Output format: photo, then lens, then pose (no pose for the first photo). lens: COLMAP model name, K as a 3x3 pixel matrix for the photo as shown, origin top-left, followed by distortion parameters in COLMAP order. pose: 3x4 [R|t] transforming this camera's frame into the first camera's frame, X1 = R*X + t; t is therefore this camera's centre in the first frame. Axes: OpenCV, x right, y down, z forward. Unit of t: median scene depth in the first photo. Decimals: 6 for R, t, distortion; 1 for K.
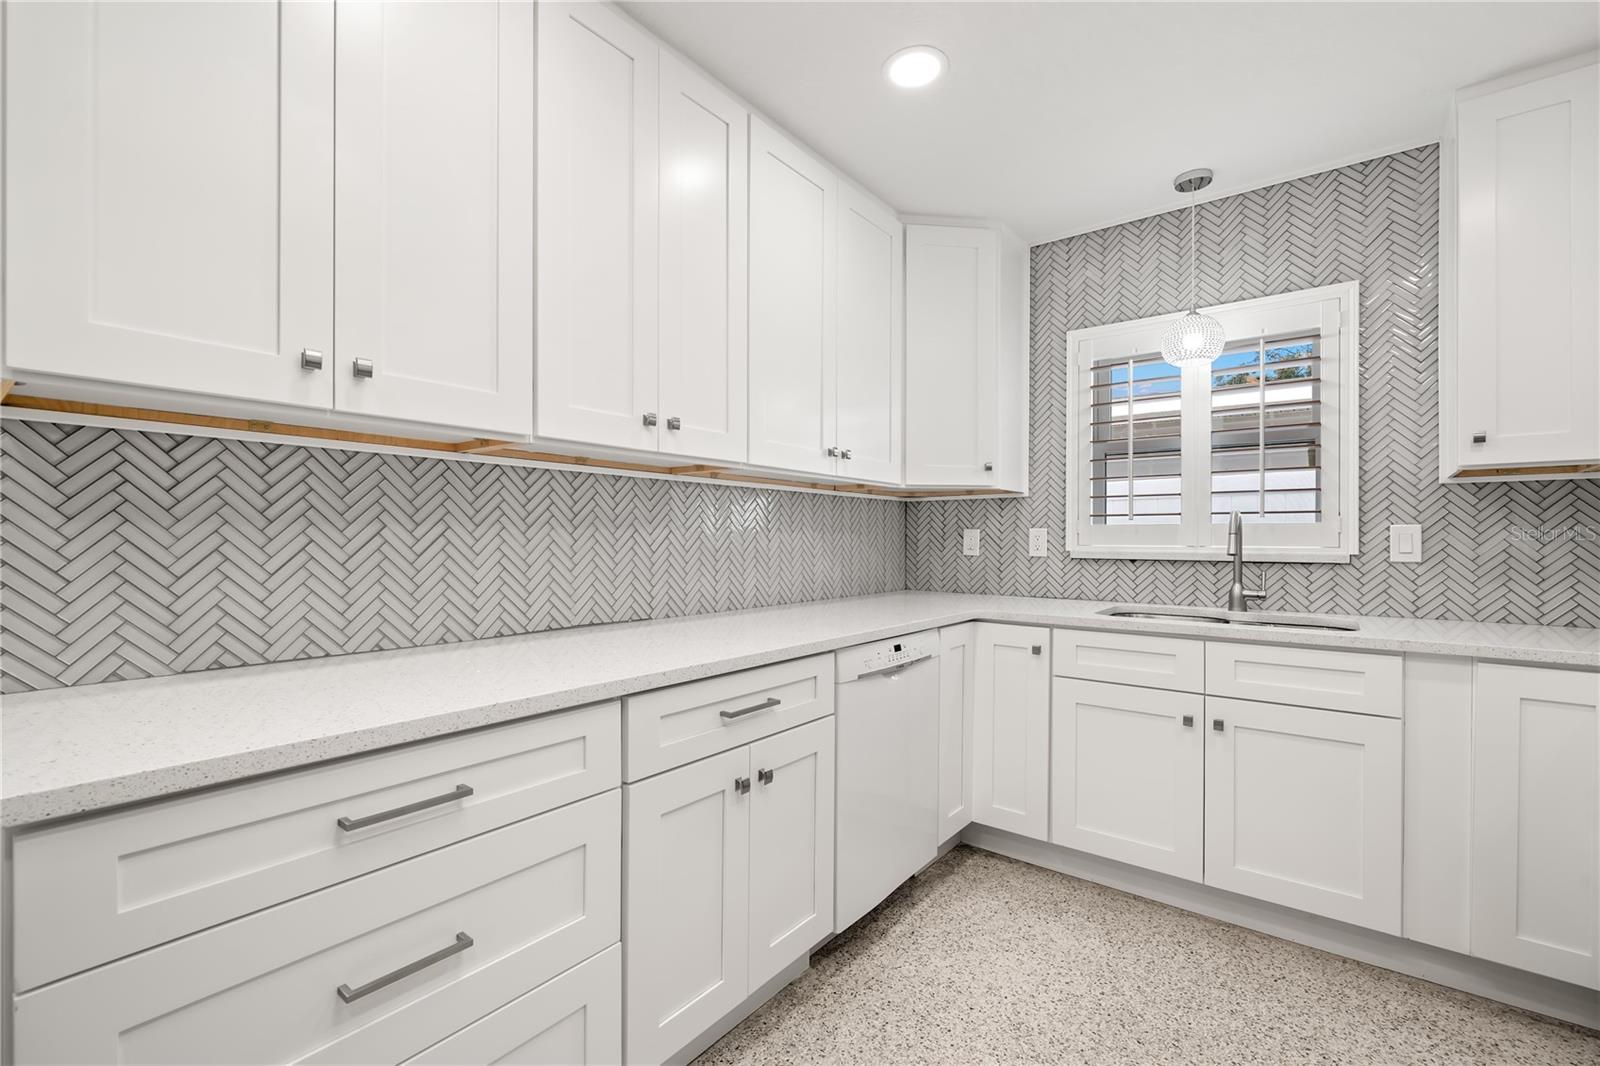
lens RADIAL K [[692.0, 0, 799.9], [0, 692.0, 539.9], [0, 0, 1]] dist [0.000235, 0.000105]
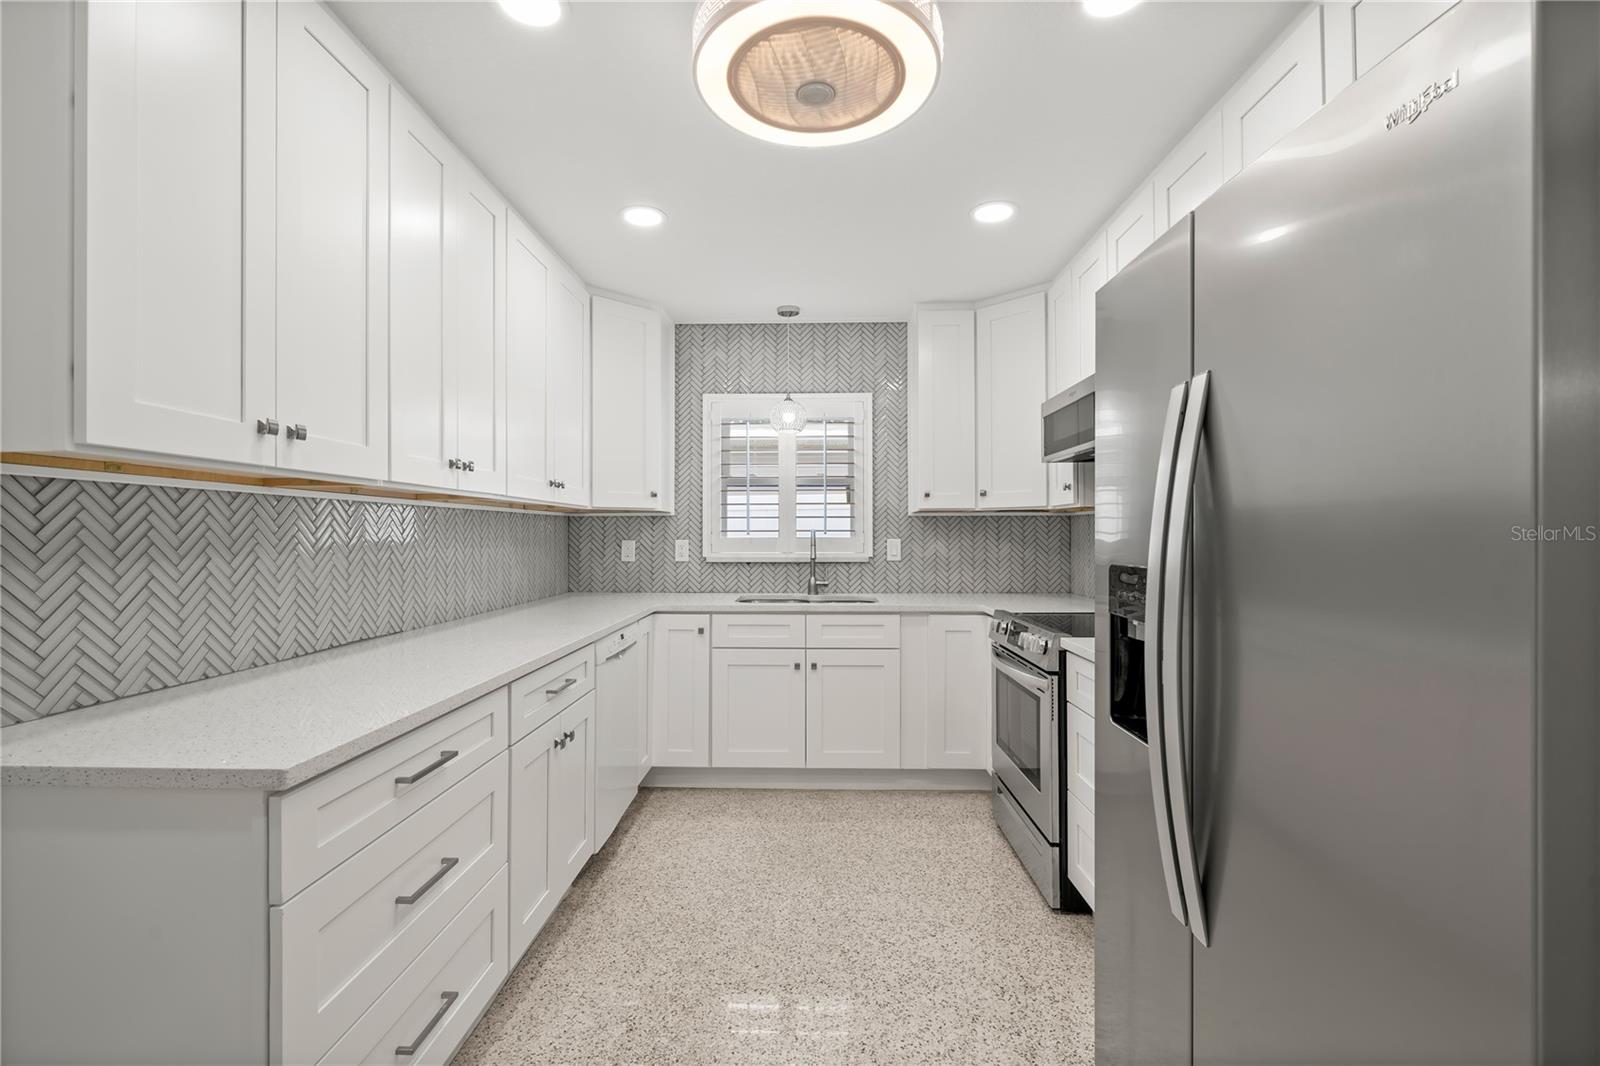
lens RADIAL K [[698.5, 0, 800.0], [0, 698.5, 533.0], [0, 0, 1]] dist [0.002335, 0.000021]
pose [[0.803063, -0.003541, 0.595884, -0.341229], [0.005008, 0.999987, -0.000807, -0.035917], [-0.595873, 0.003632, 0.803070, -0.252022]]
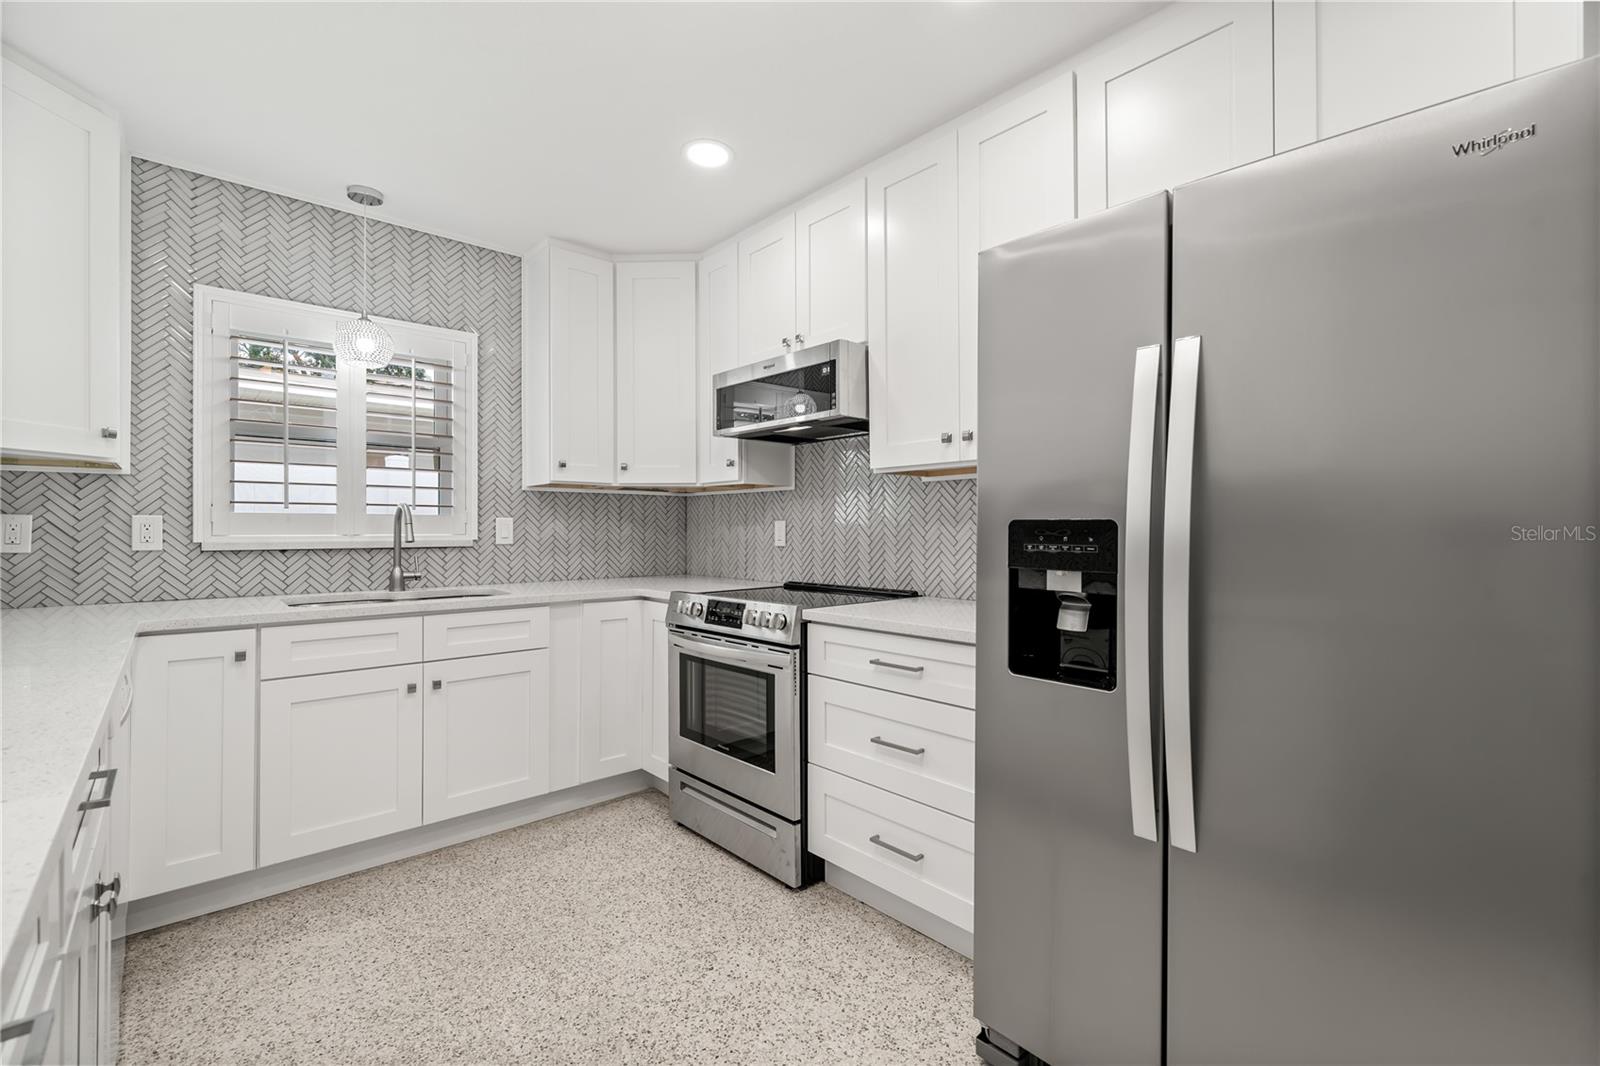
lens RADIAL K [[691.5, 0, 798.2], [0, 691.5, 529.6], [0, 0, 1]] dist [0.000998, 0.000193]
pose [[0.173734, -0.004381, 0.984783, -0.401780], [0.002729, 0.999988, 0.003967, -0.001734], [-0.984789, 0.001999, 0.173744, 0.159045]]
